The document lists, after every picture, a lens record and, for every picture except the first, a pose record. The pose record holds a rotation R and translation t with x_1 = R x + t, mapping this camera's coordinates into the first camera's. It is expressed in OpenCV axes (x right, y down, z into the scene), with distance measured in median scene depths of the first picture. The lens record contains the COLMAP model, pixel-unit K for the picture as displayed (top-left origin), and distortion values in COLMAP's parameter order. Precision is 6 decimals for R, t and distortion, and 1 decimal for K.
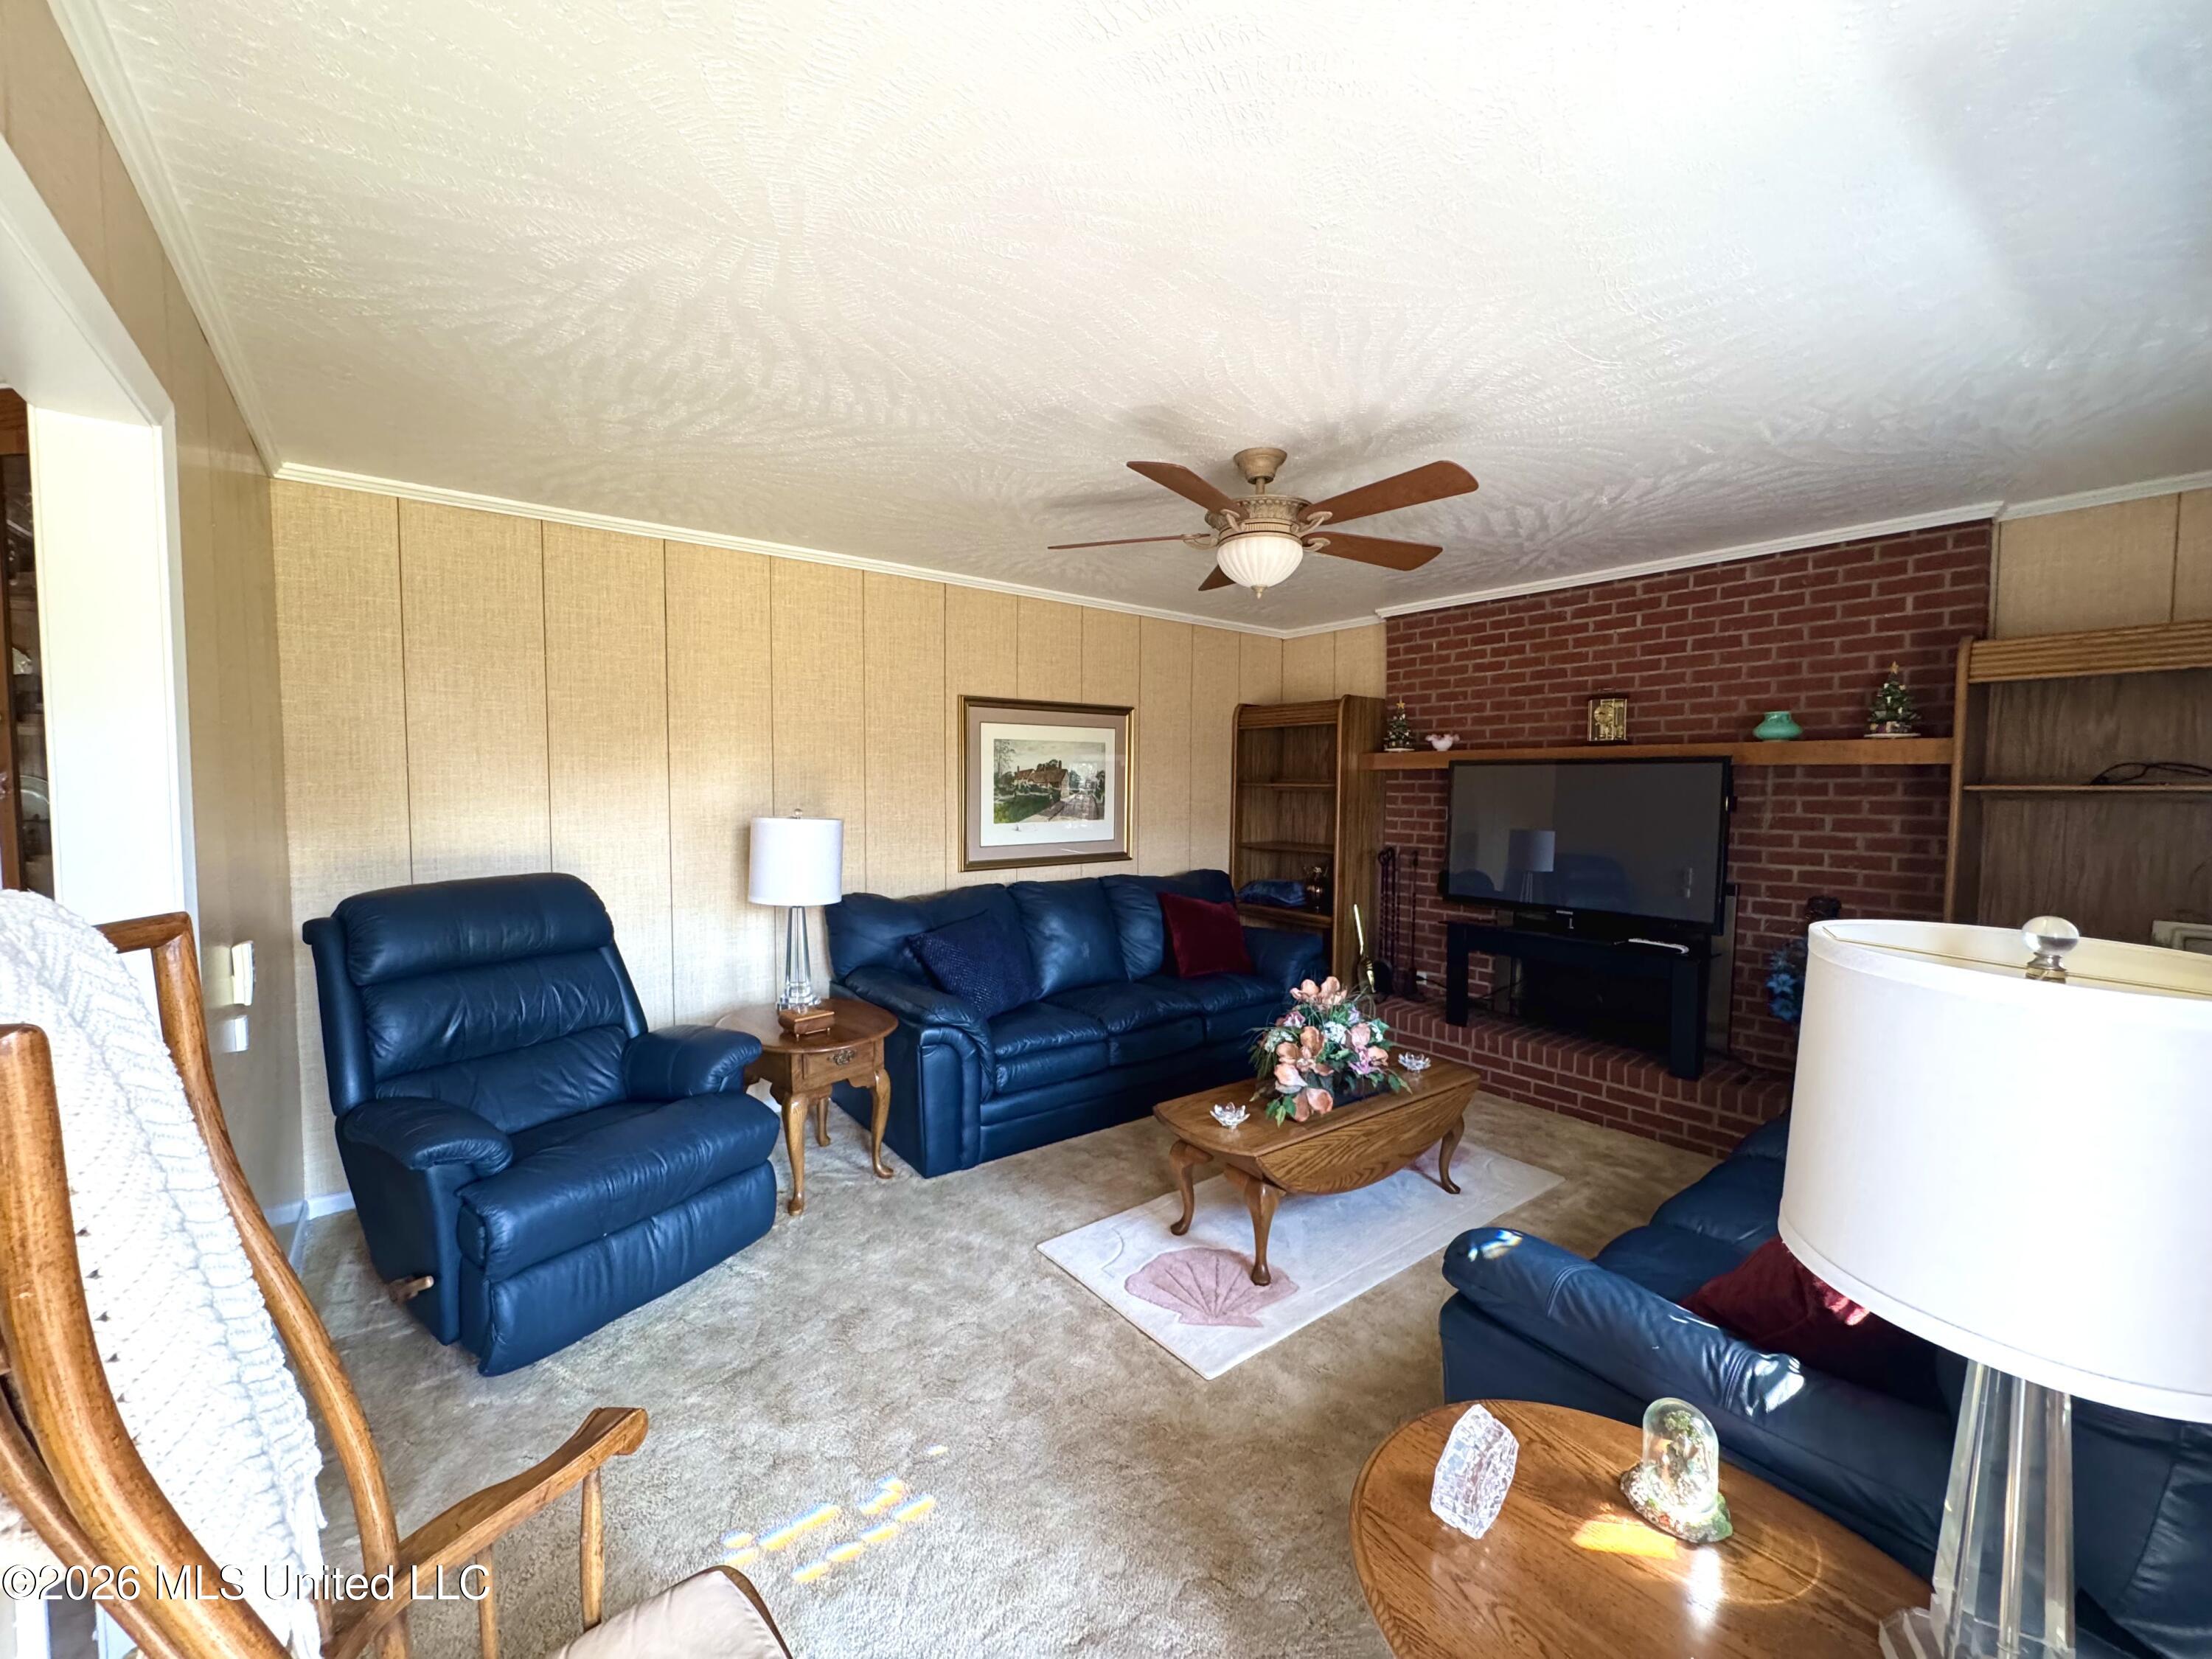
lens RADIAL K [[884.9, 0, 1097.0], [0, 884.9, 826.2], [0, 0, 1]] dist [-0.002975, 0.000026]
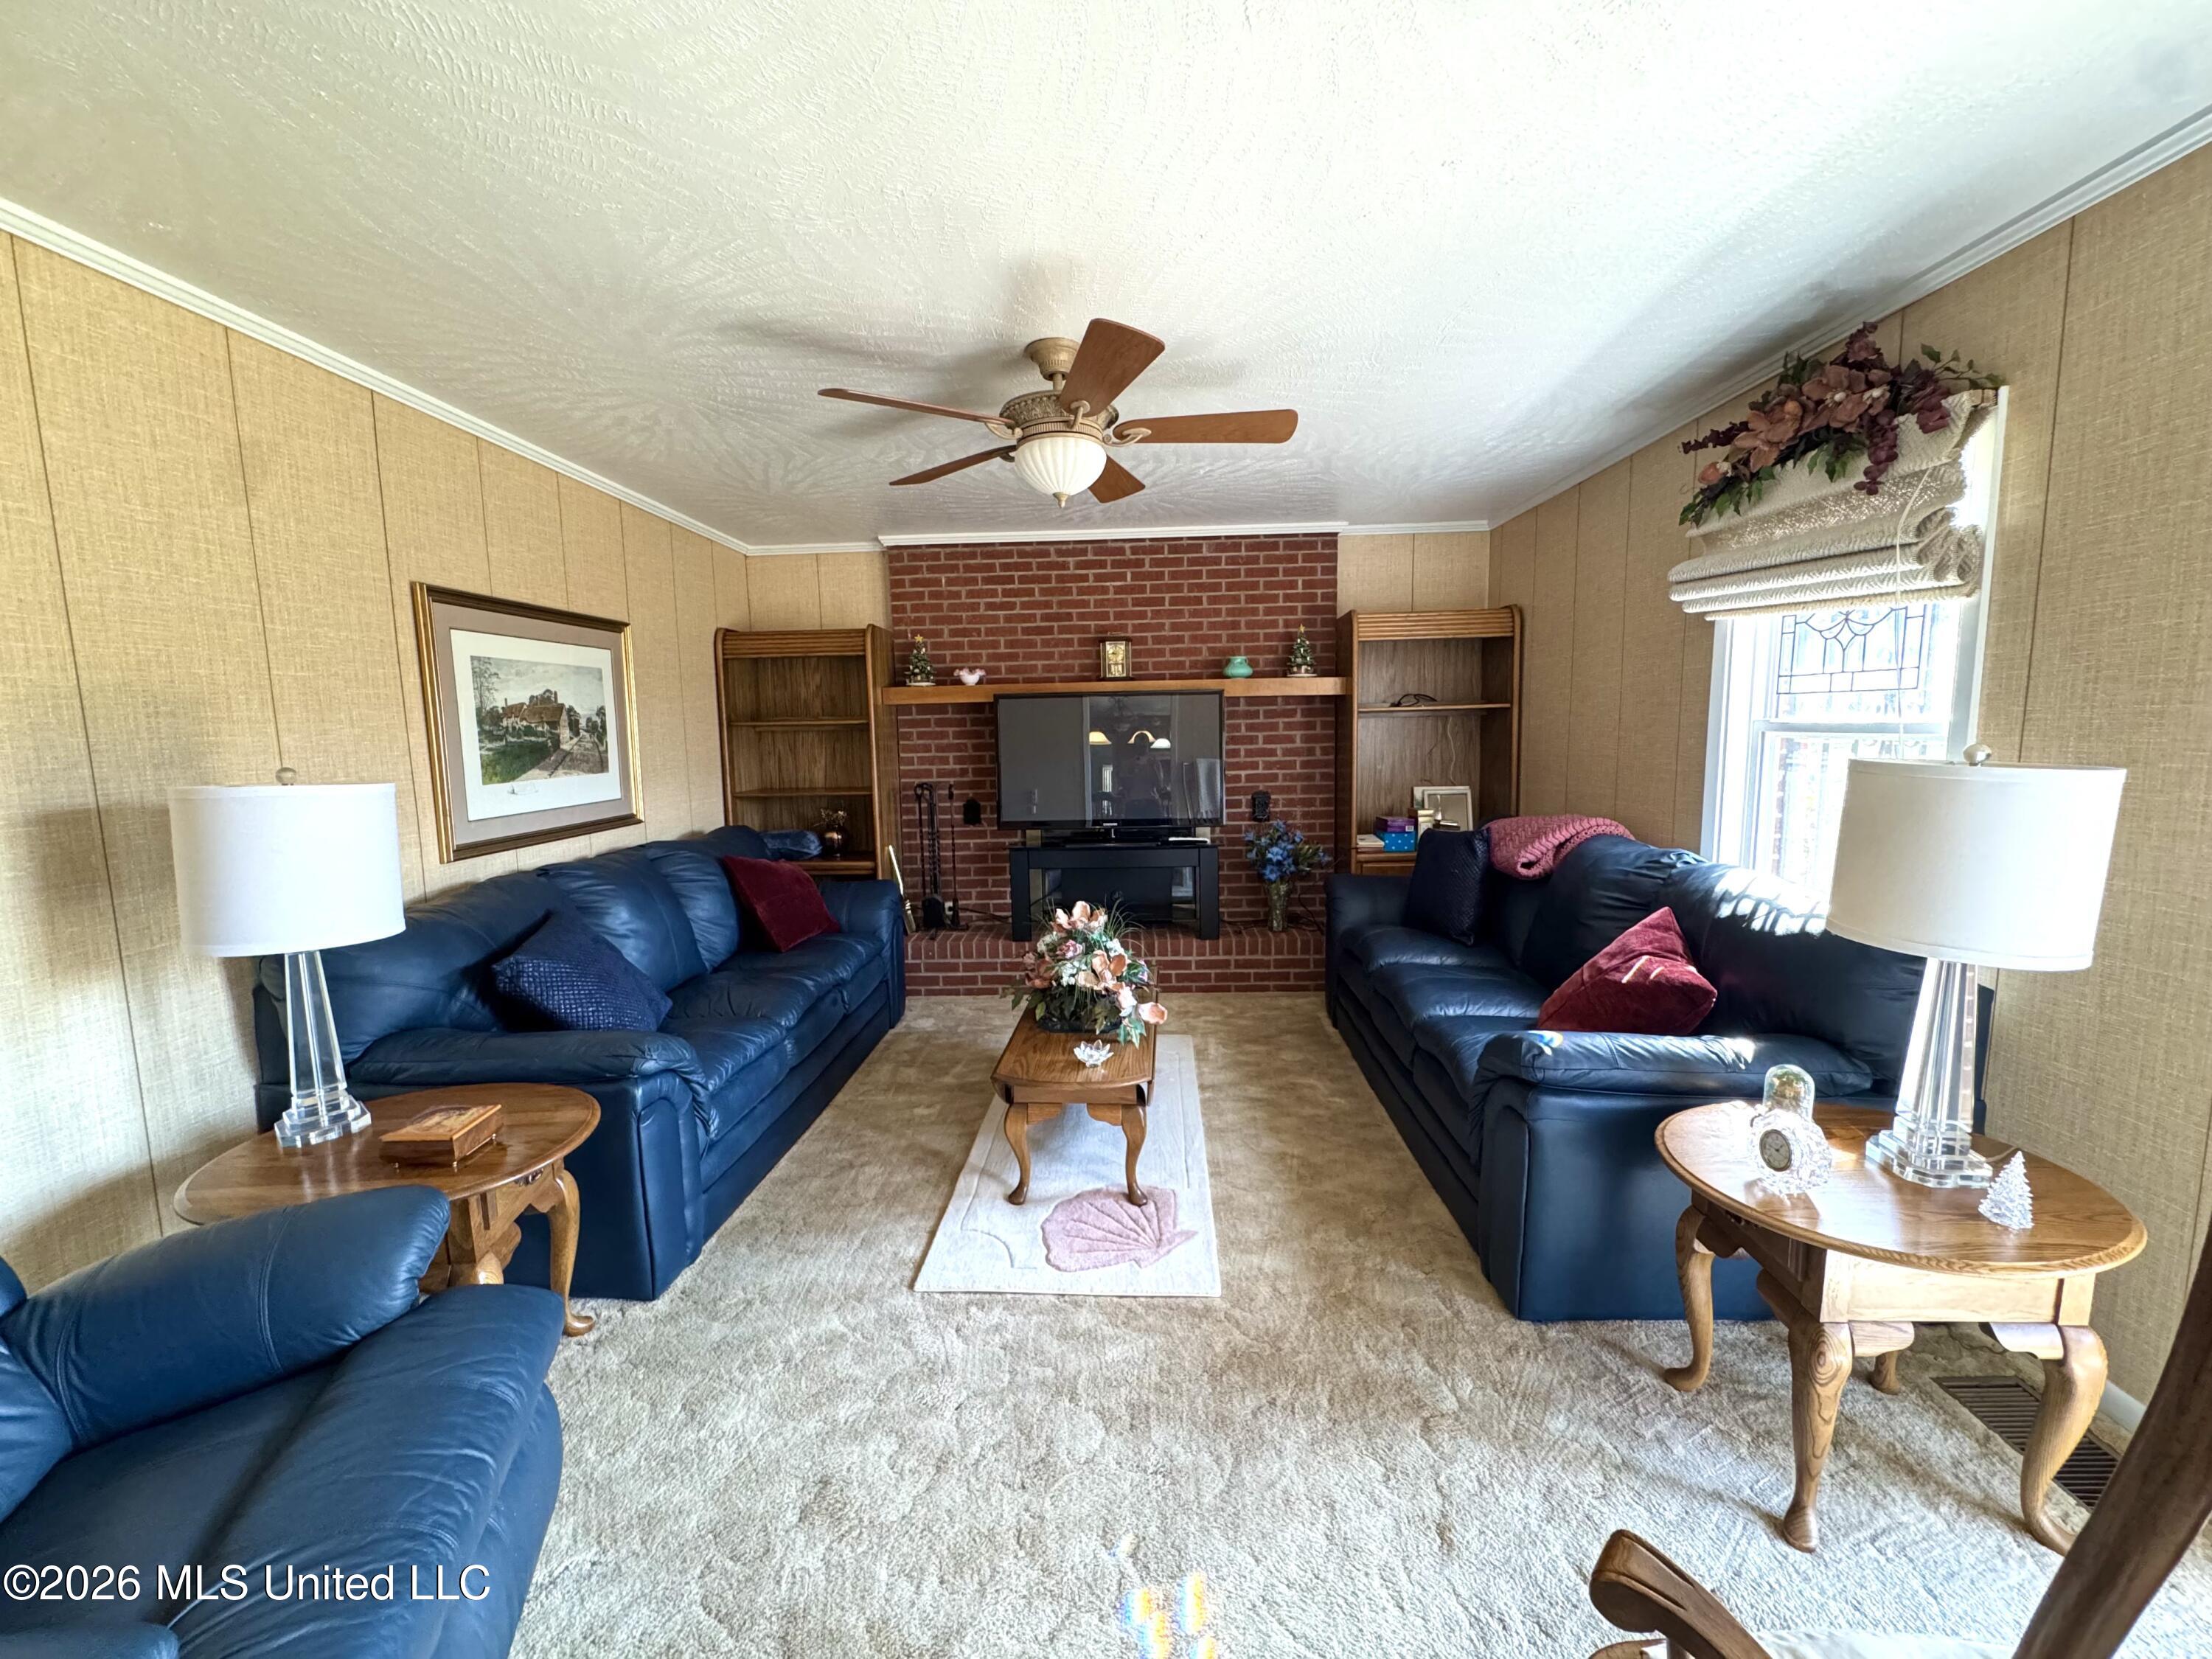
lens RADIAL K [[884.9, 0, 1104.3], [0, 884.9, 829.7], [0, 0, 1]] dist [-0.002975, 0.000026]
pose [[0.648577, -0.107723, 0.753487, -0.325905], [0.060965, 0.994106, 0.089647, -0.000734], [-0.758703, -0.012206, 0.651322, 0.220939]]
